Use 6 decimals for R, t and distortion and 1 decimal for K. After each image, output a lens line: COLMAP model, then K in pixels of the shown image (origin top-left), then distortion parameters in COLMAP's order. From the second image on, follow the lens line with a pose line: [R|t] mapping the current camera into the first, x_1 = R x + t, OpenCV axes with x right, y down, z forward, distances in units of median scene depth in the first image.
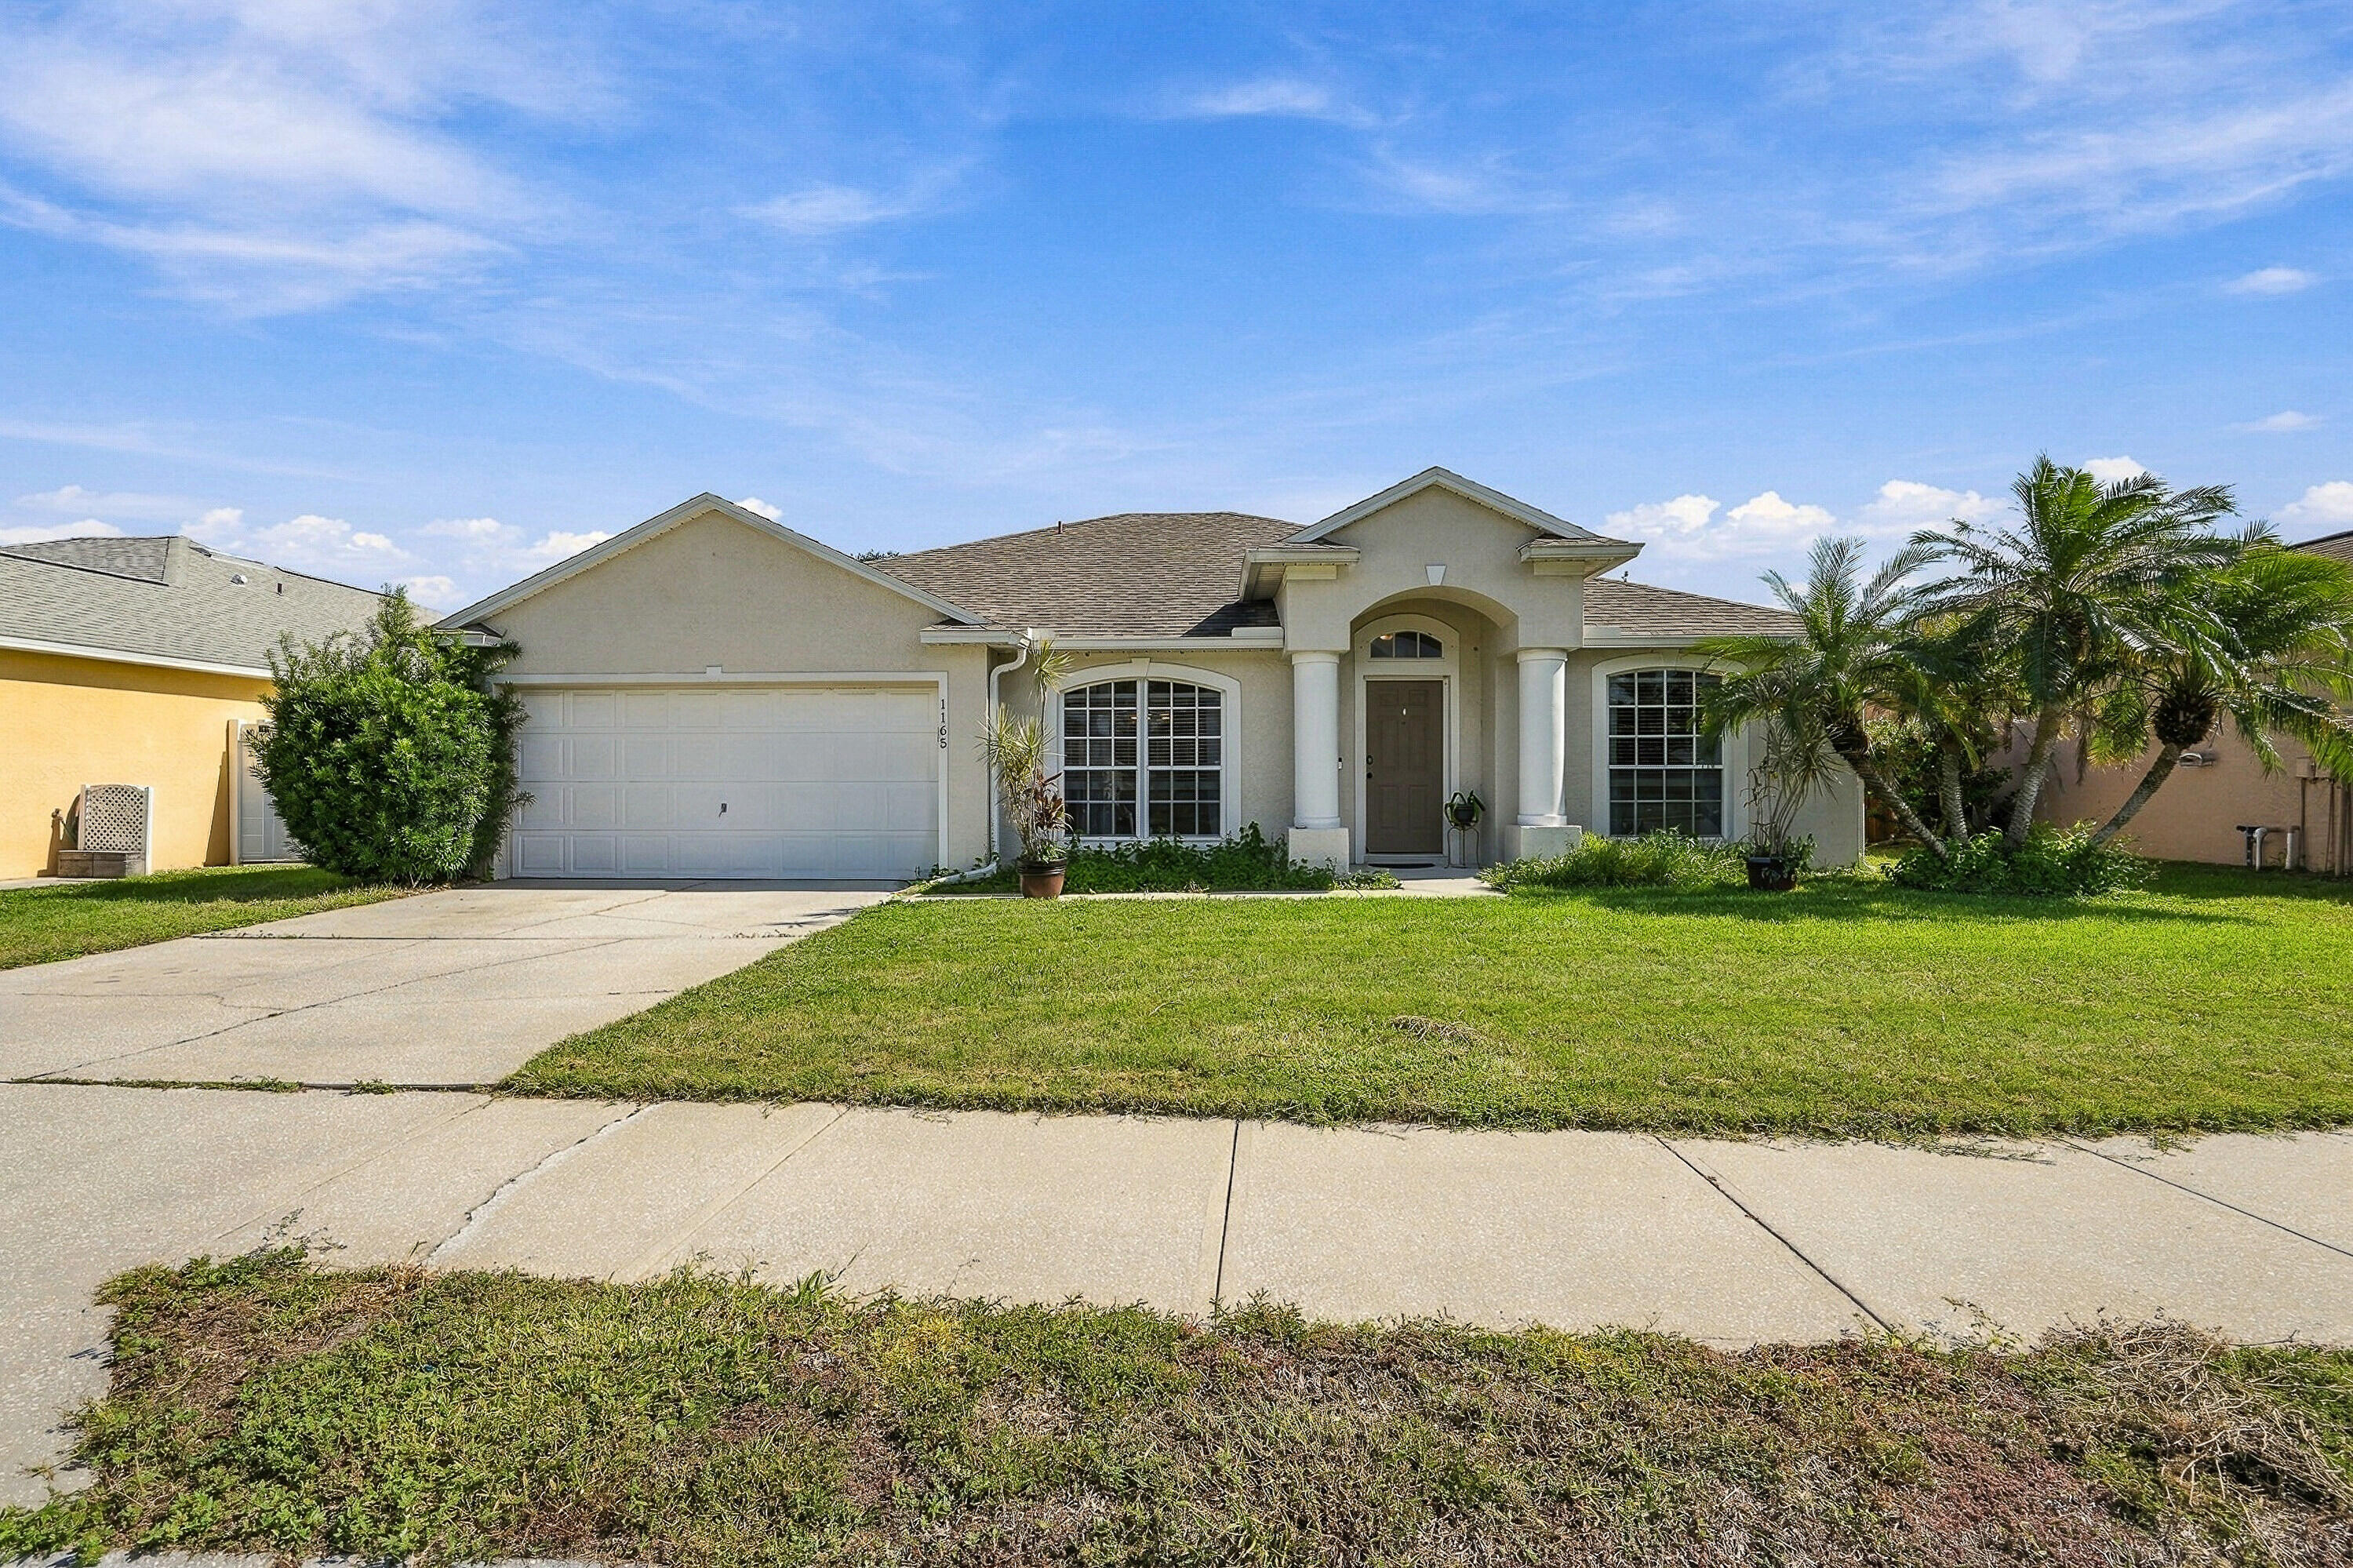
lens RADIAL K [[1063.5, 0, 1173.5], [0, 1063.5, 785.0], [0, 0, 1]] dist [-0.000166, 0.000040]
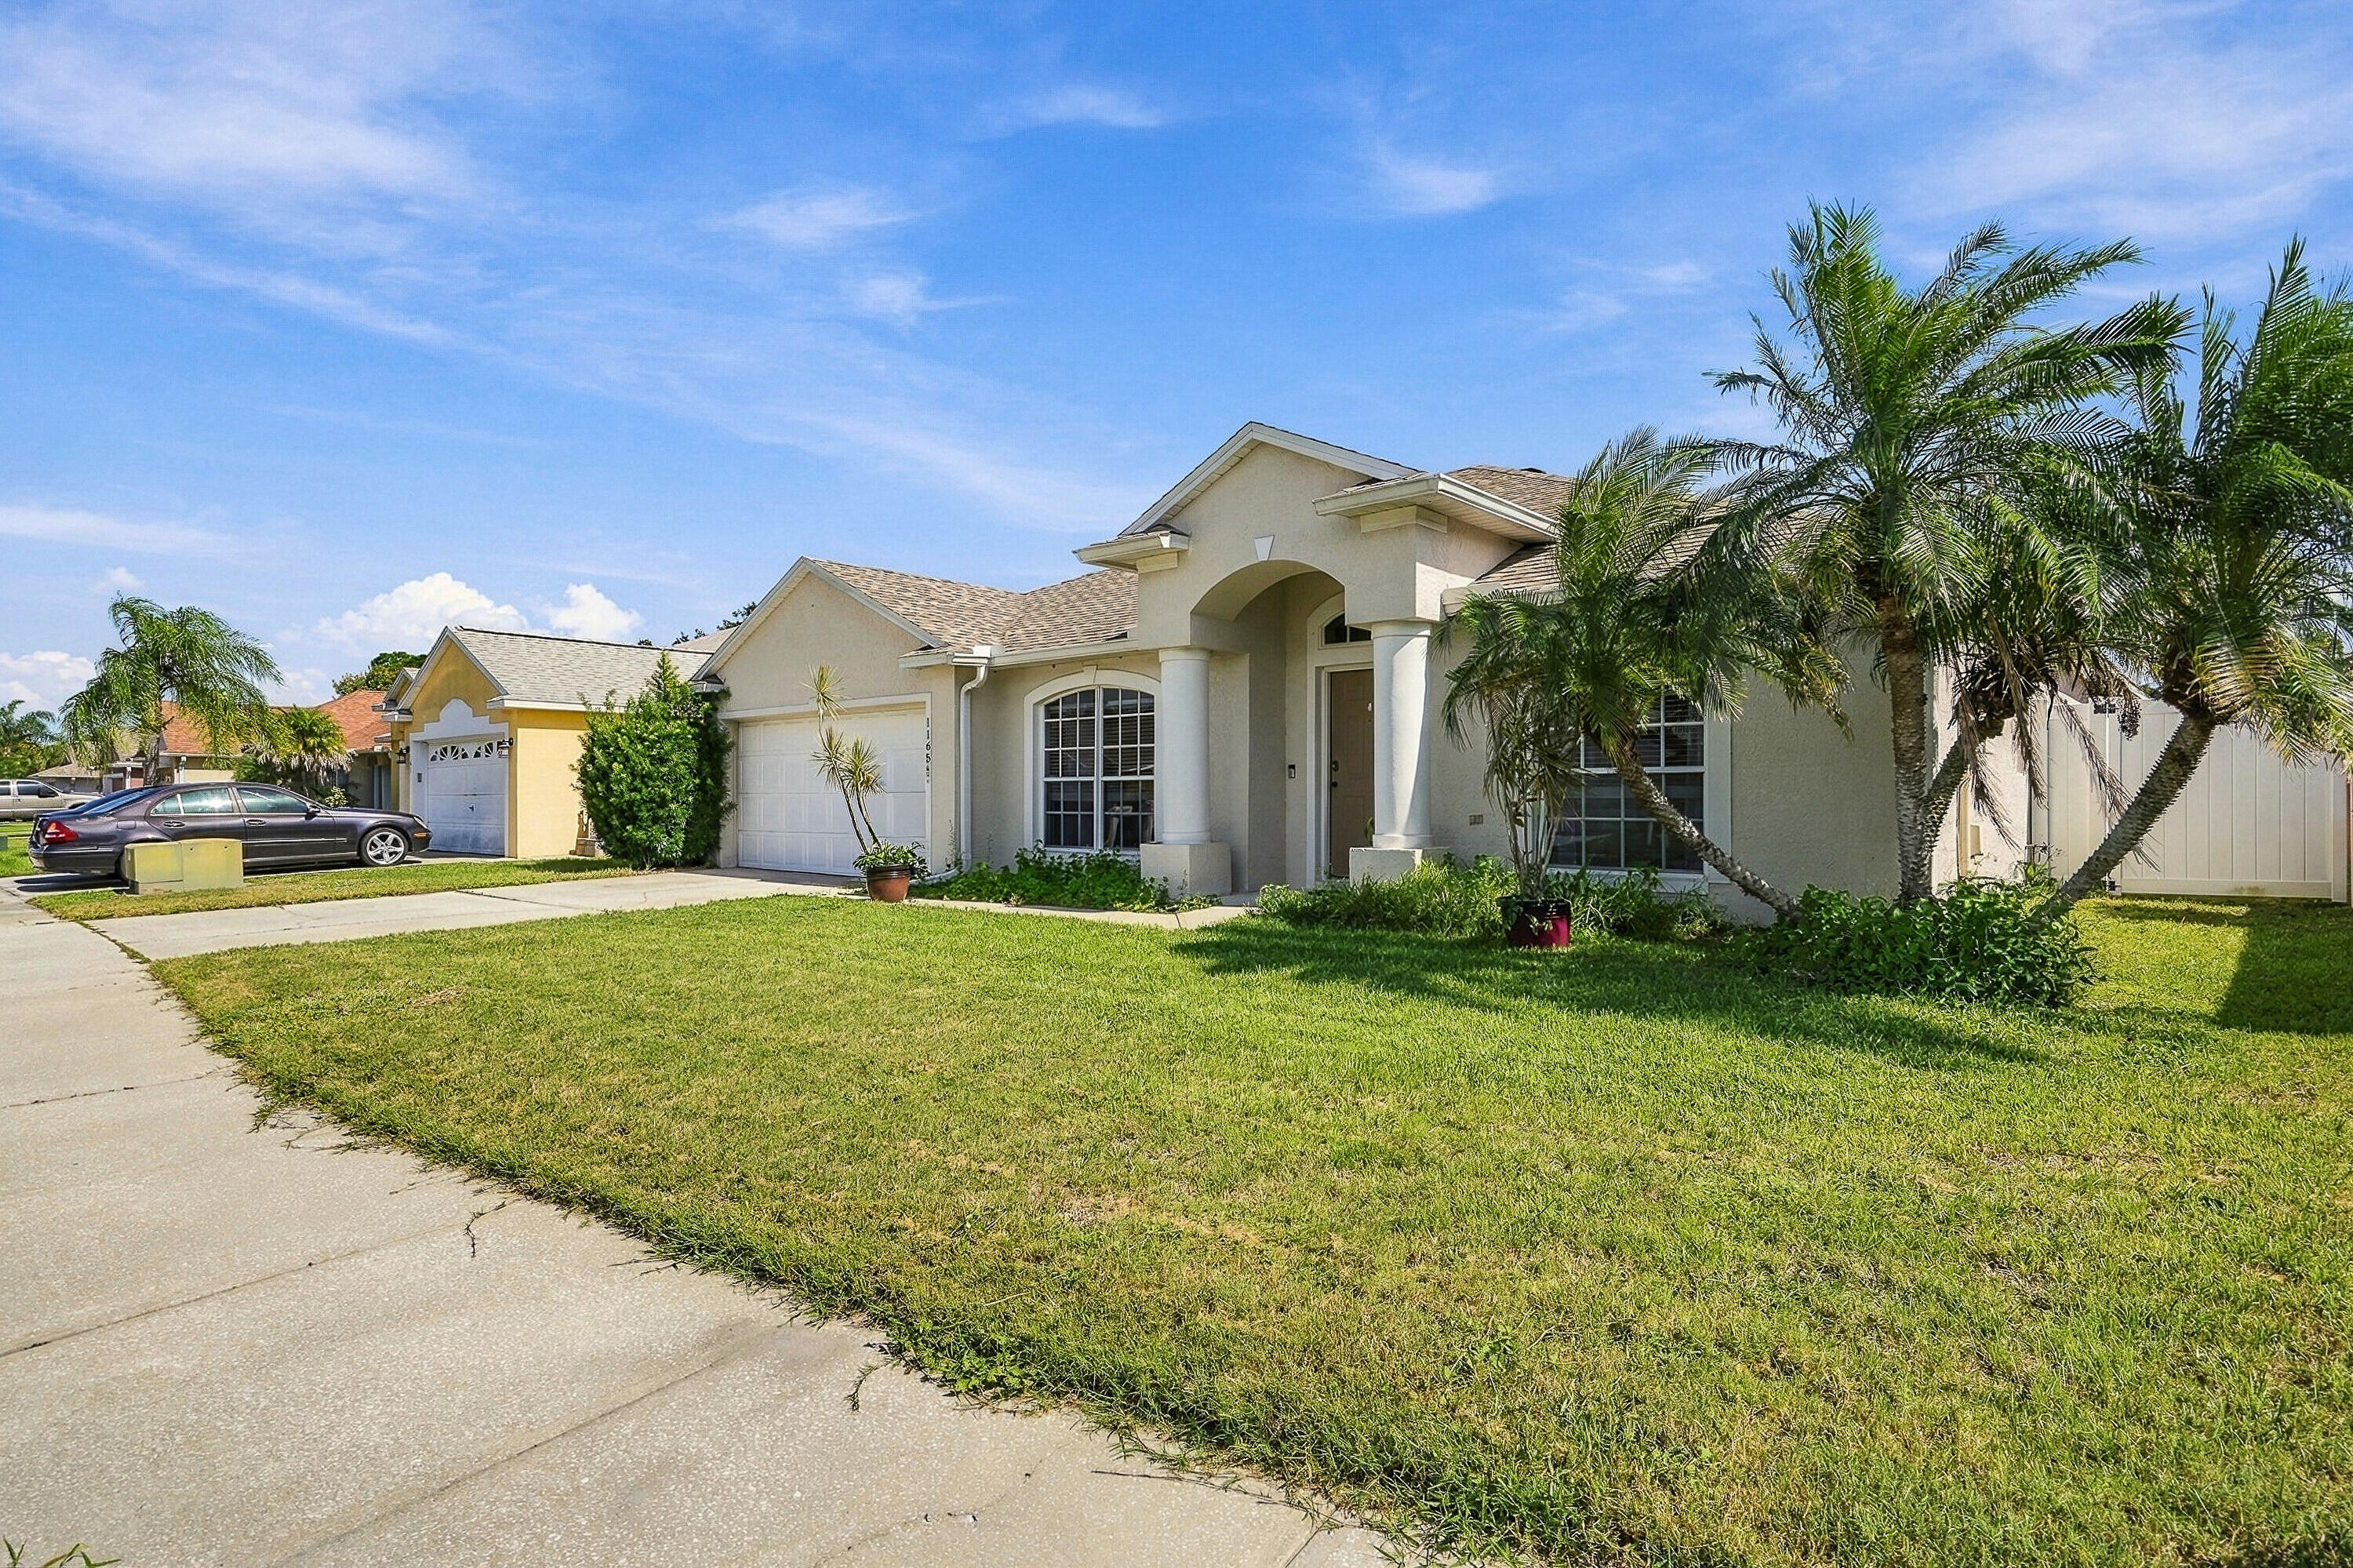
lens RADIAL K [[1213.0, 0, 1176.5], [0, 1213.0, 784.0], [0, 0, 1]] dist [0.001345, 0.000421]
pose [[0.768803, -0.006506, -0.639452, 0.748557], [0.000096, 0.999949, -0.010058, 0.000127], [0.639485, 0.007671, 0.768765, 0.198031]]
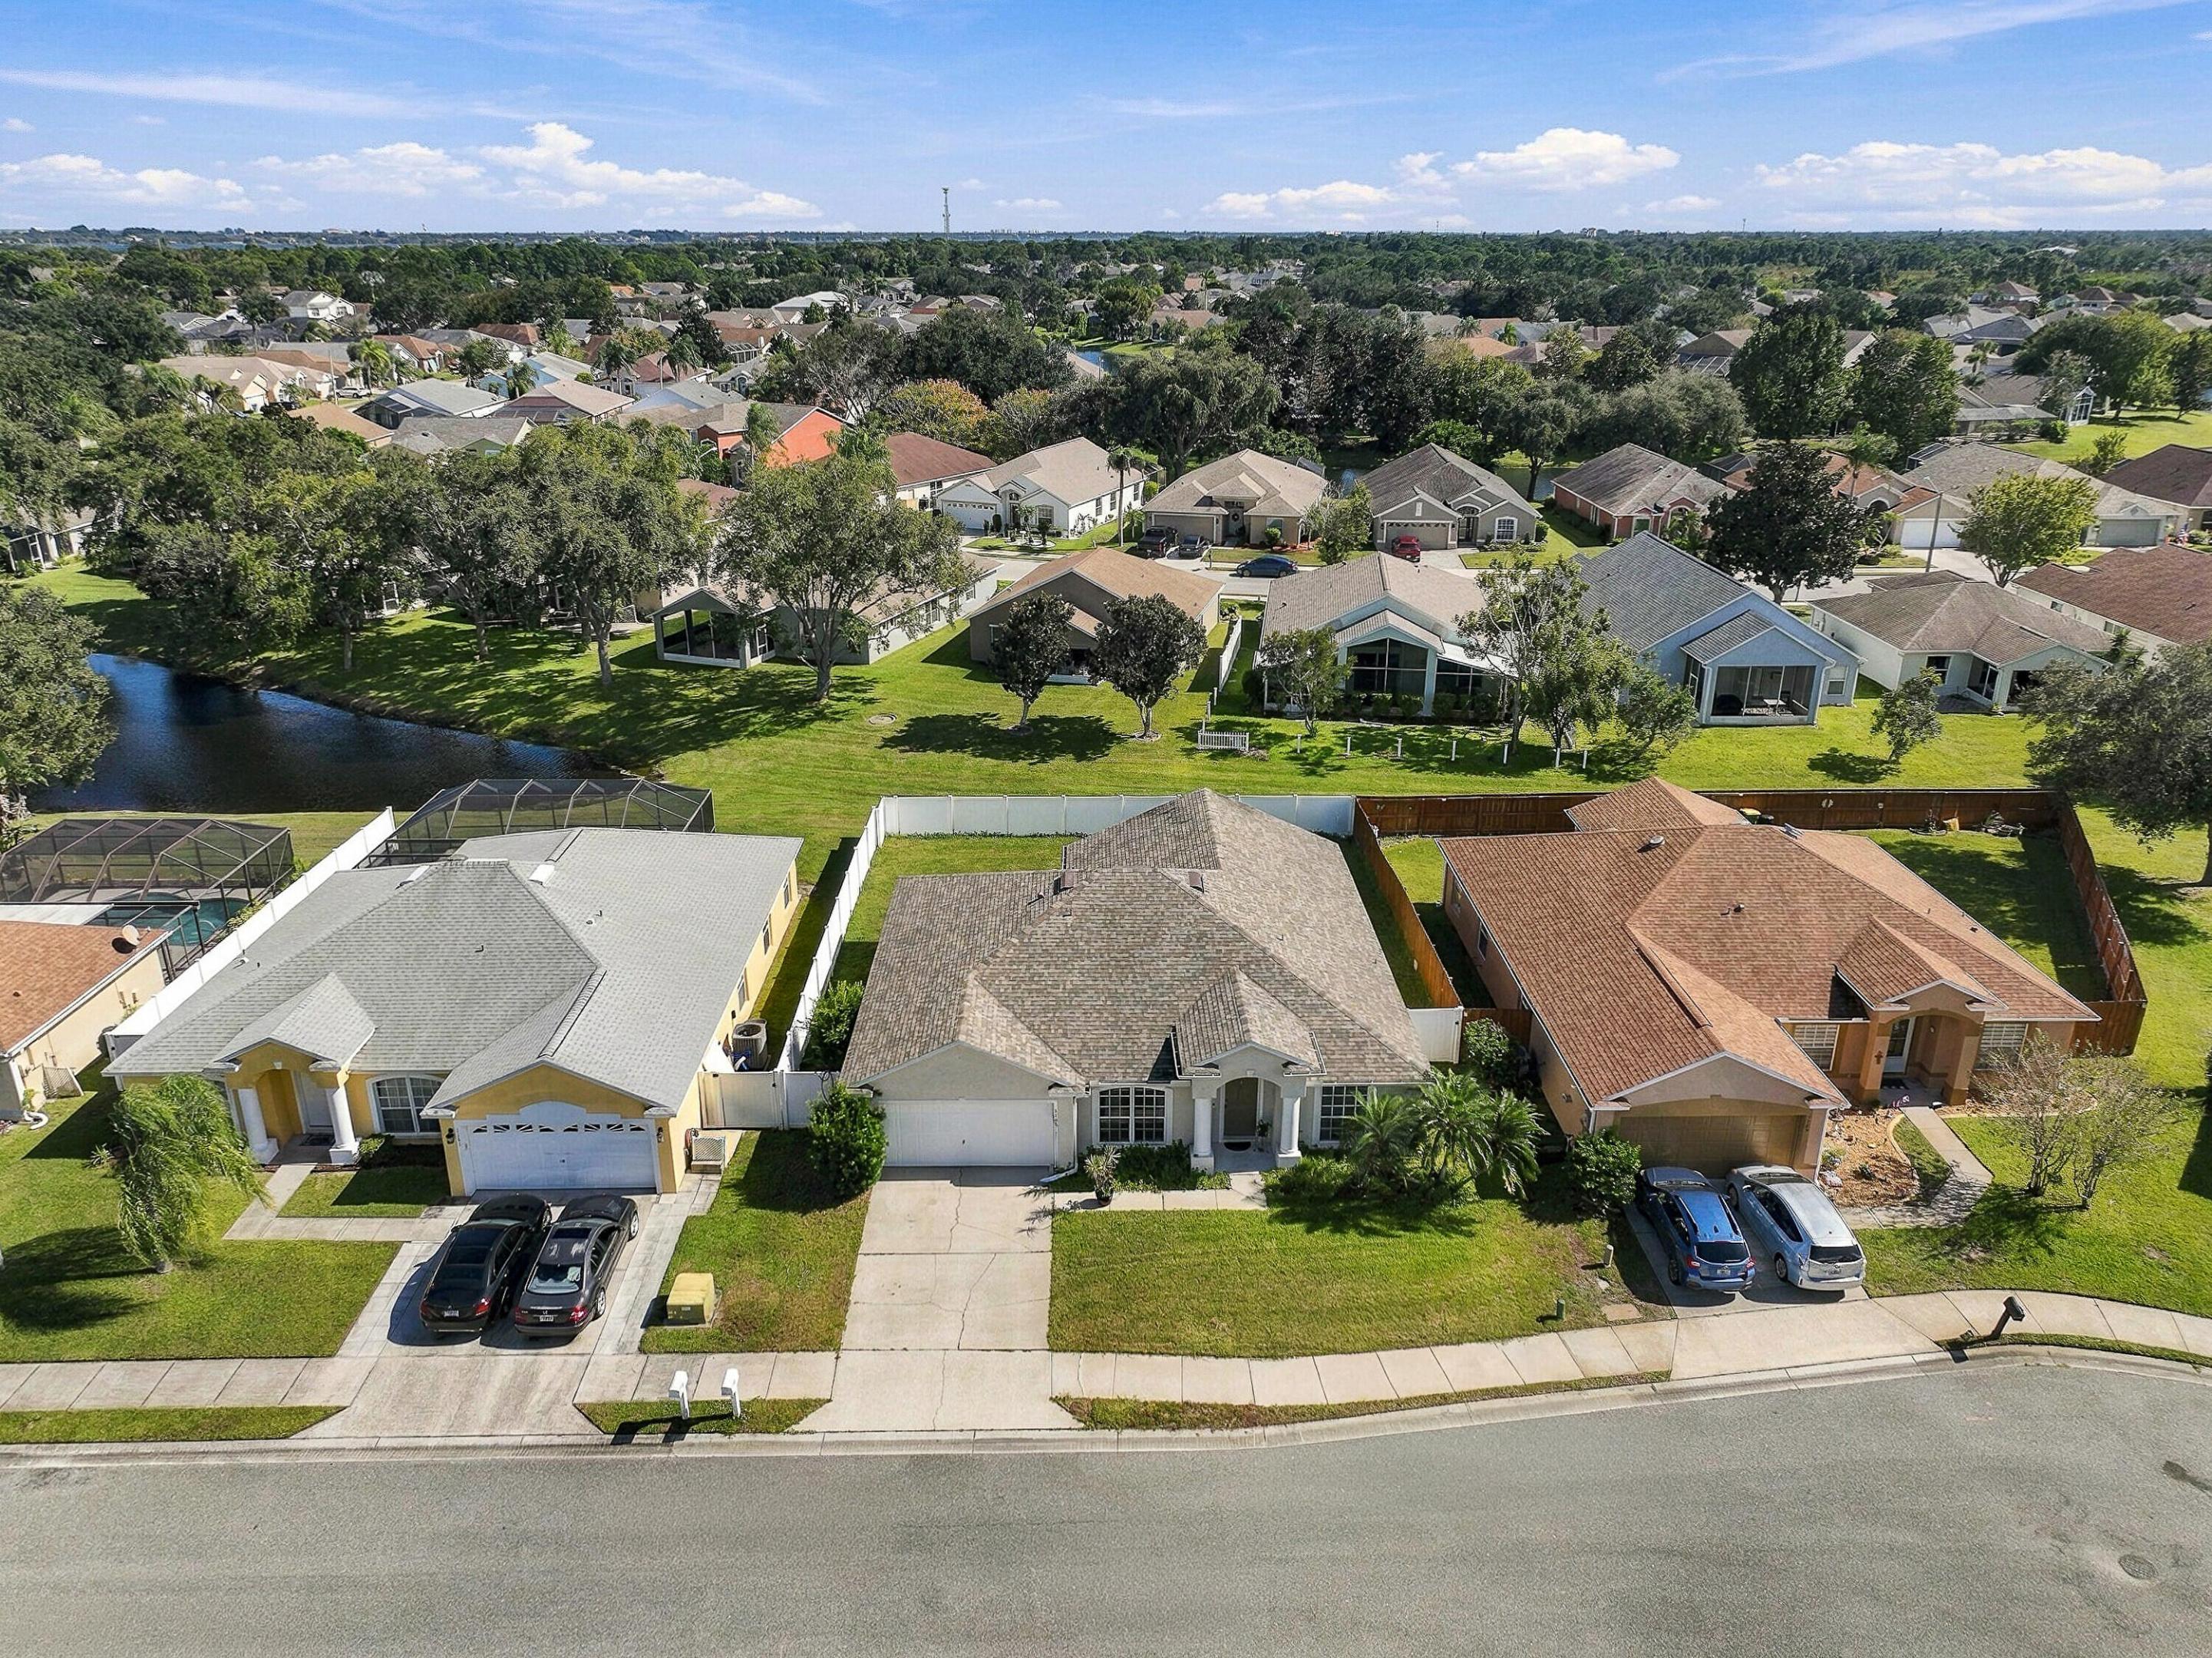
lens RADIAL K [[1560.2, 0, 1104.8], [0, 1560.2, 821.8], [0, 0, 1]] dist [0.001644, 0.012221]
pose [[0.998505, -0.015892, 0.052306, -0.271899], [-0.003617, 0.935506, 0.353292, -1.943533], [-0.054547, -0.352953, 0.934050, -2.125983]]
